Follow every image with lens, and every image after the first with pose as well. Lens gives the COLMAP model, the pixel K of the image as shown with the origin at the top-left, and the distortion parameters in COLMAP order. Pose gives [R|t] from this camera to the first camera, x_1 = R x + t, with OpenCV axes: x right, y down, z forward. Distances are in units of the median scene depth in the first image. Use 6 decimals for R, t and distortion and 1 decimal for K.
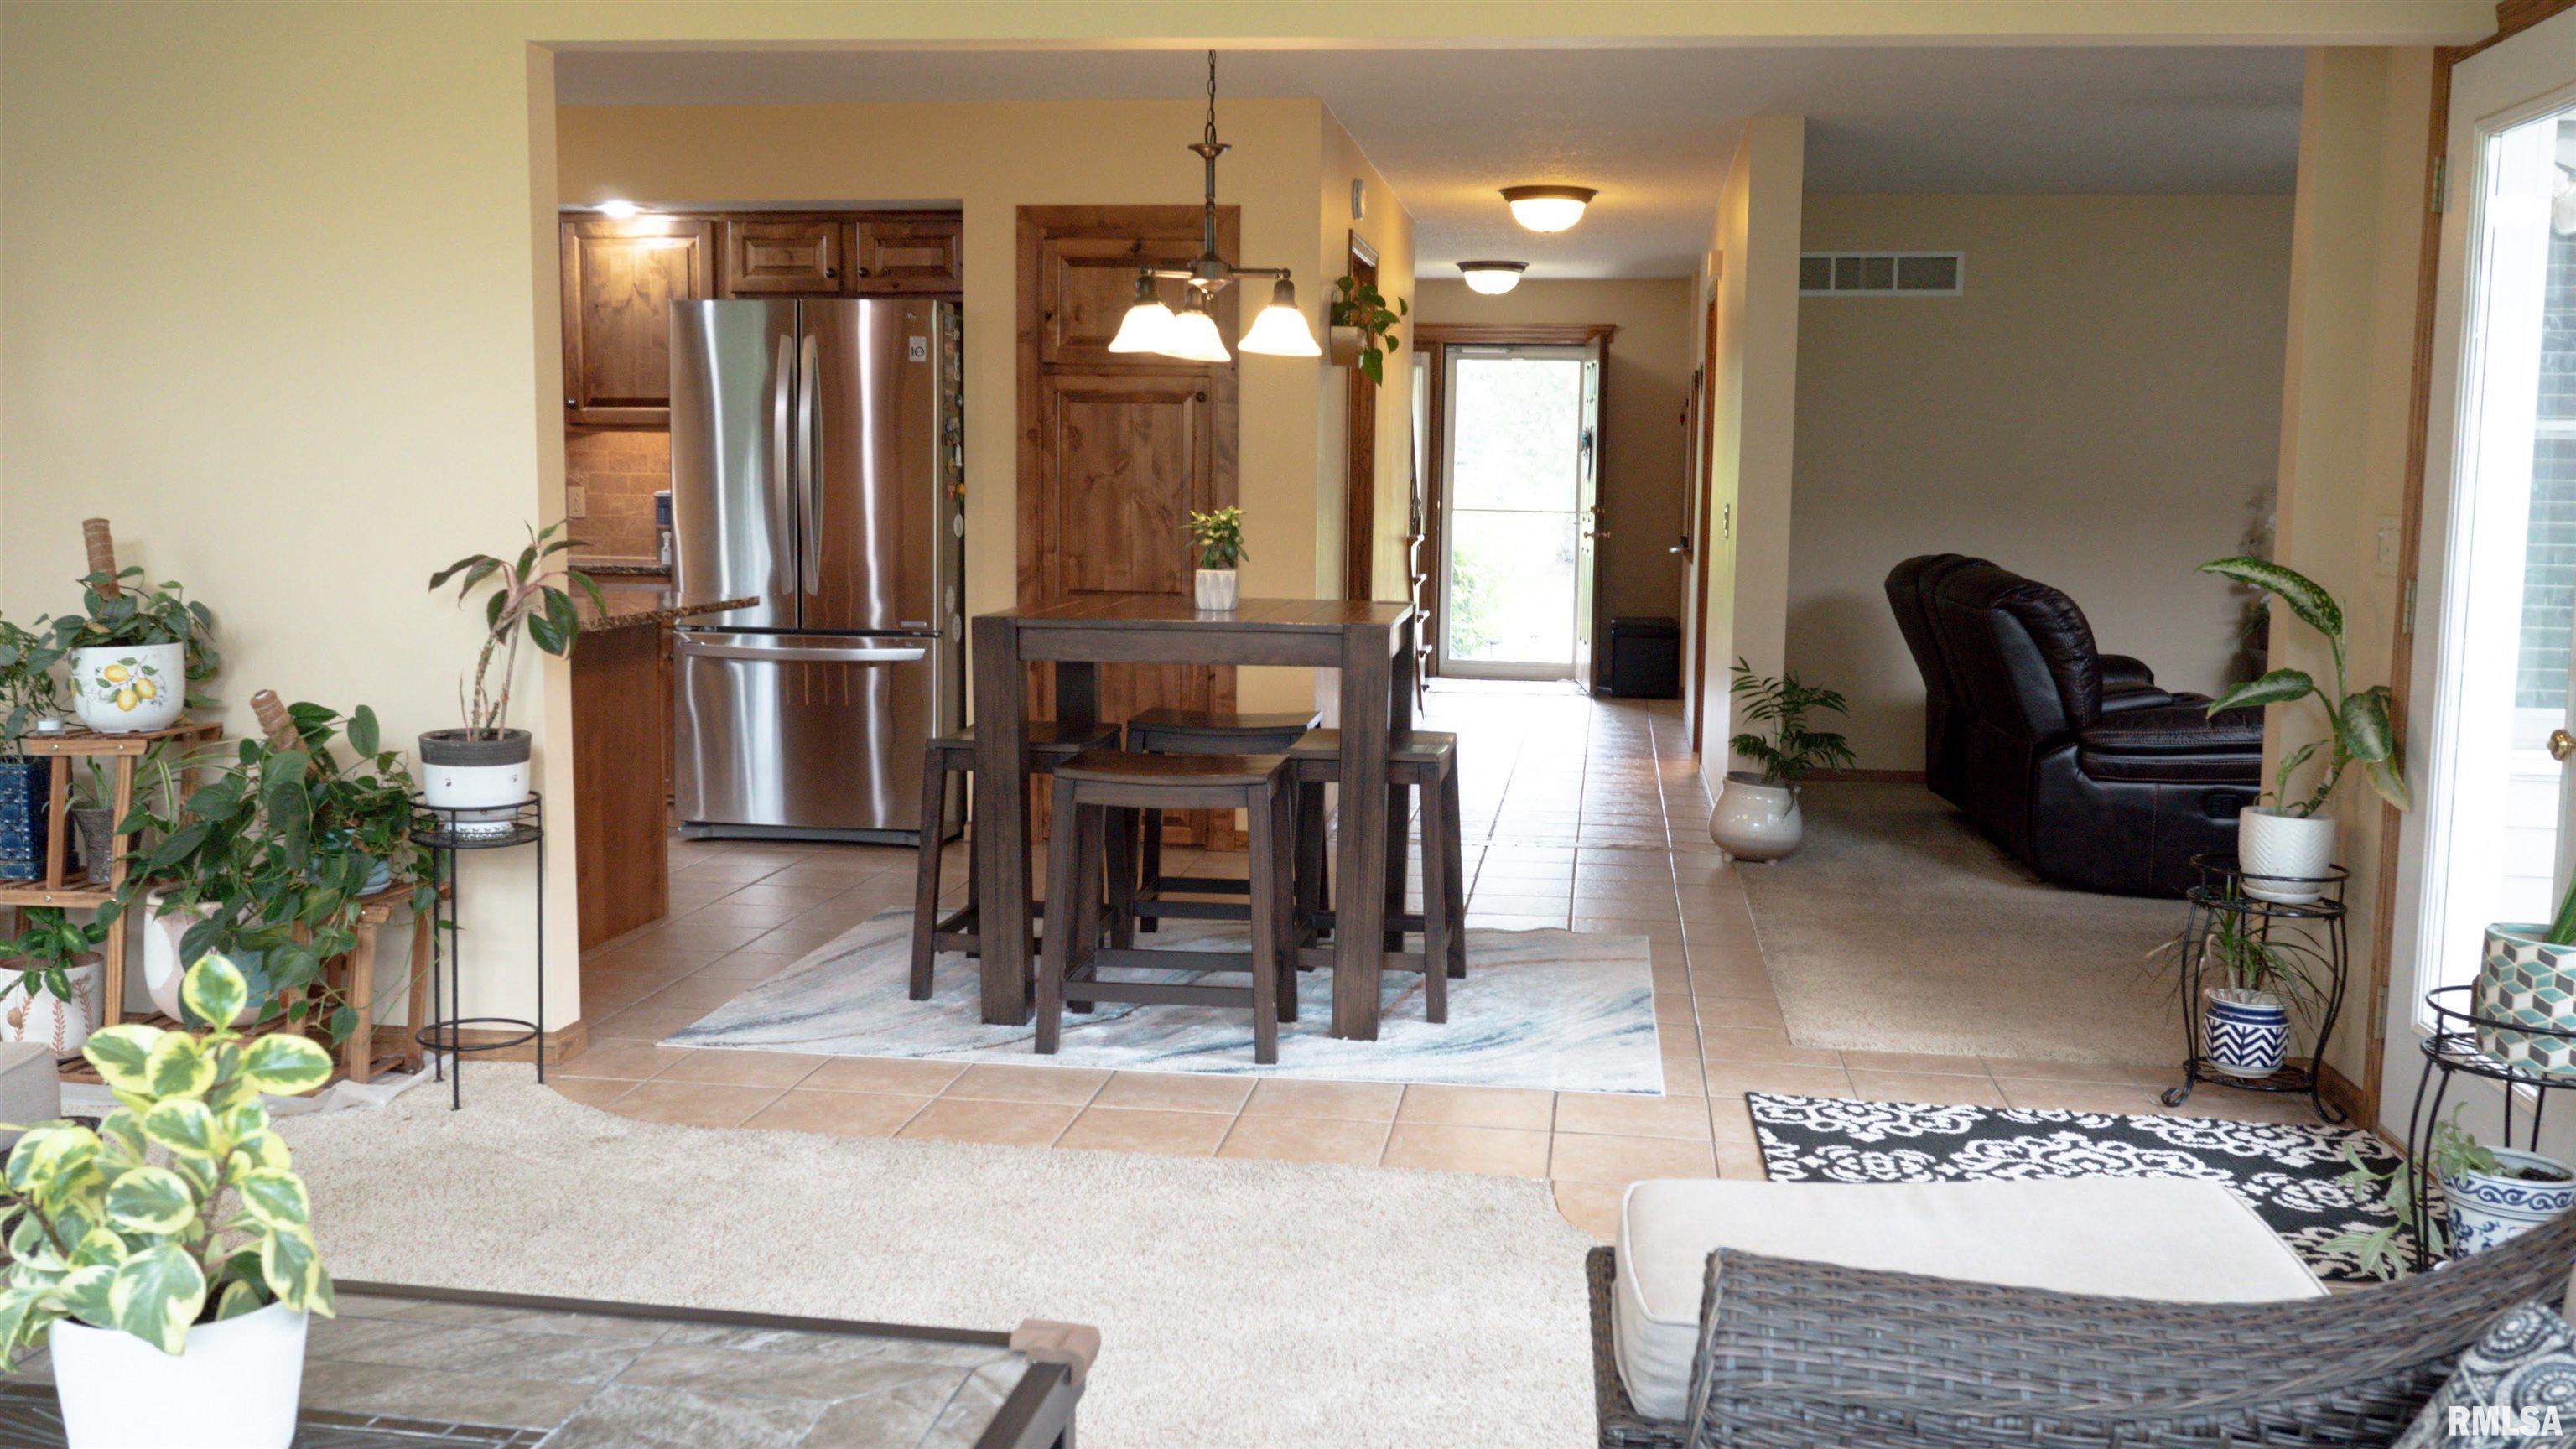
lens RADIAL K [[2253.6, 0, 1288.0], [0, 2253.6, 724.5], [0, 0, 1]] dist [-0.018736, -0.000681]
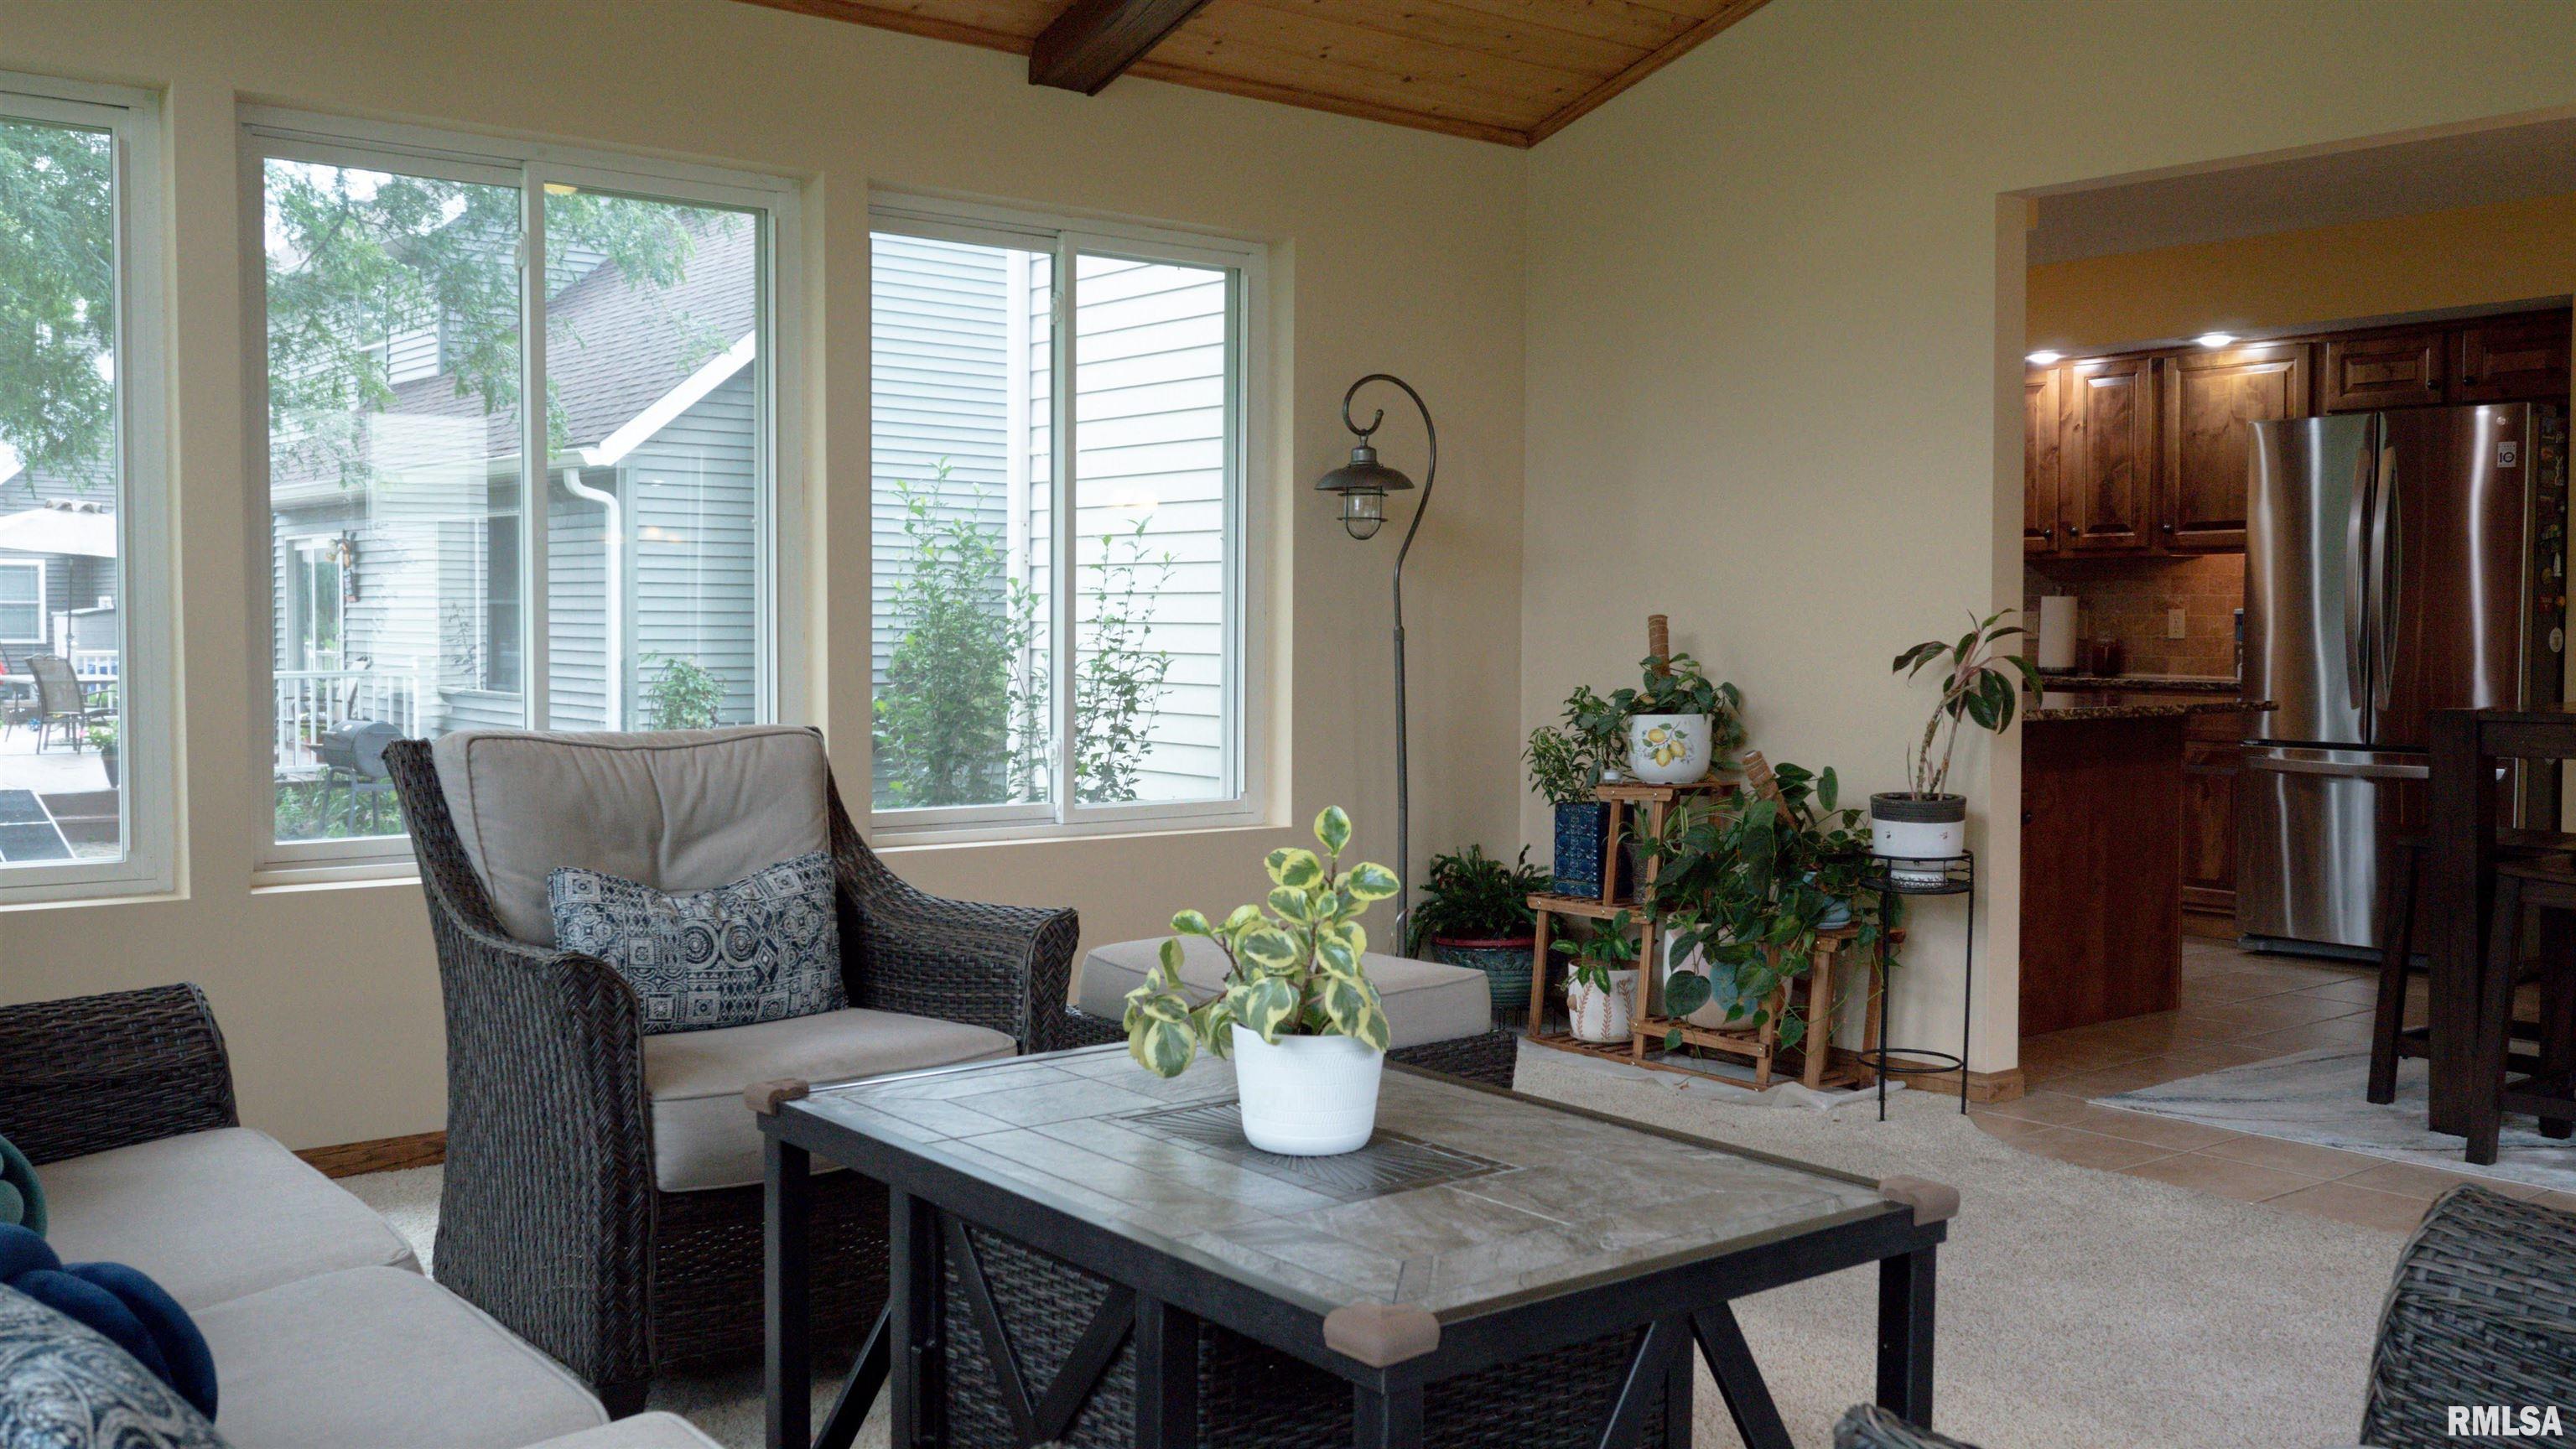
lens RADIAL K [[2253.6, 0, 1288.0], [0, 2253.6, 724.5], [0, 0, 1]] dist [-0.018736, -0.000681]
pose [[0.723686, 0.019104, -0.689865, 0.192494], [-0.068465, 0.996673, -0.044220, 0.039828], [0.686725, 0.079233, 0.722586, -0.051381]]
